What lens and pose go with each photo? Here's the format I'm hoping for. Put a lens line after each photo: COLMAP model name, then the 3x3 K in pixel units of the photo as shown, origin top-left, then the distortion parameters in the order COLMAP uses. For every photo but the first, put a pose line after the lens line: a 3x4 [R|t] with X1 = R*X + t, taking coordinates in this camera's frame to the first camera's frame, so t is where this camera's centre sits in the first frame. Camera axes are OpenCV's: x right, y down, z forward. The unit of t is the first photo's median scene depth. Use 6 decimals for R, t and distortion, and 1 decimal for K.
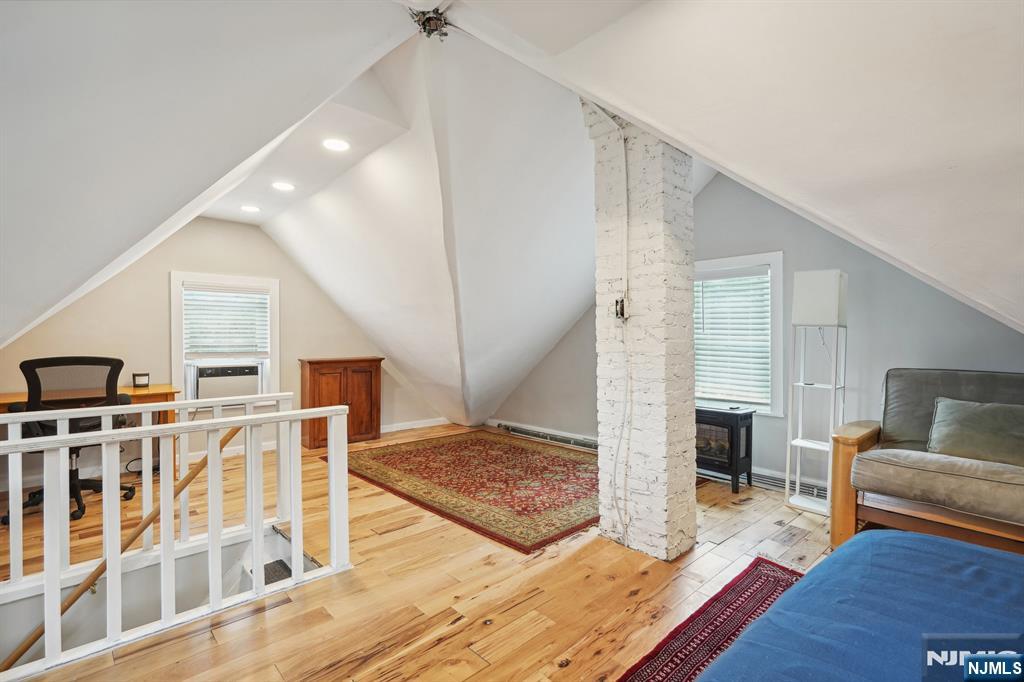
lens RADIAL K [[468.6, 0, 503.3], [0, 468.6, 336.9], [0, 0, 1]] dist [-0.001900, 0.000689]
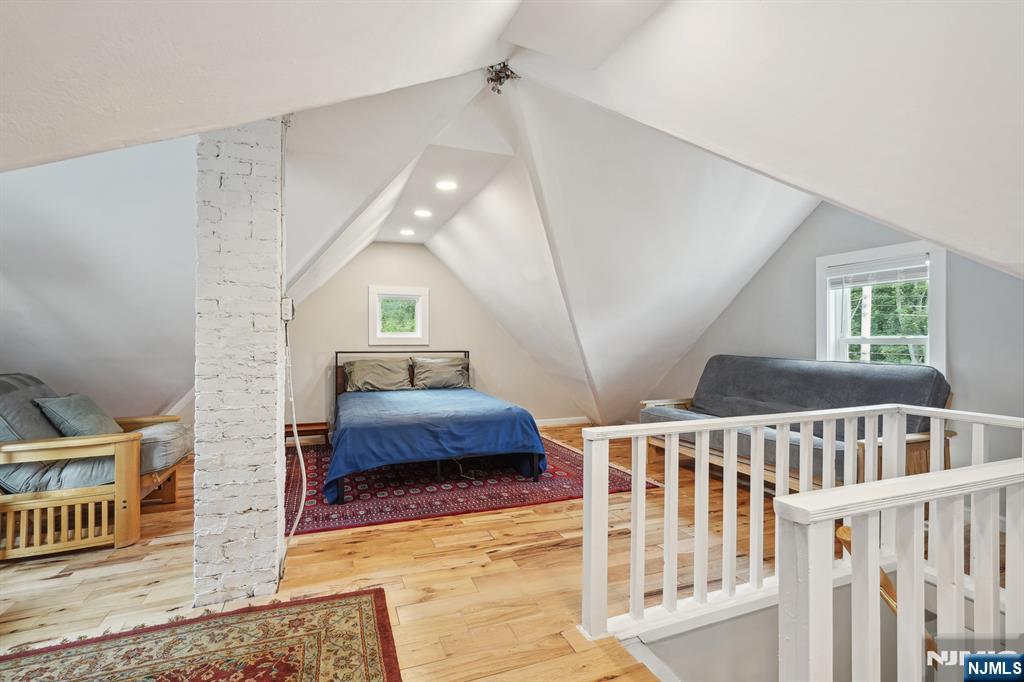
lens RADIAL K [[468.6, 0, 503.3], [0, 468.6, 336.9], [0, 0, 1]] dist [-0.001900, 0.000689]
pose [[-0.928079, 0.007784, 0.372303, -0.592336], [0.006844, 0.999969, -0.003845, -0.005704], [-0.372321, -0.001021, -0.928103, 2.090794]]
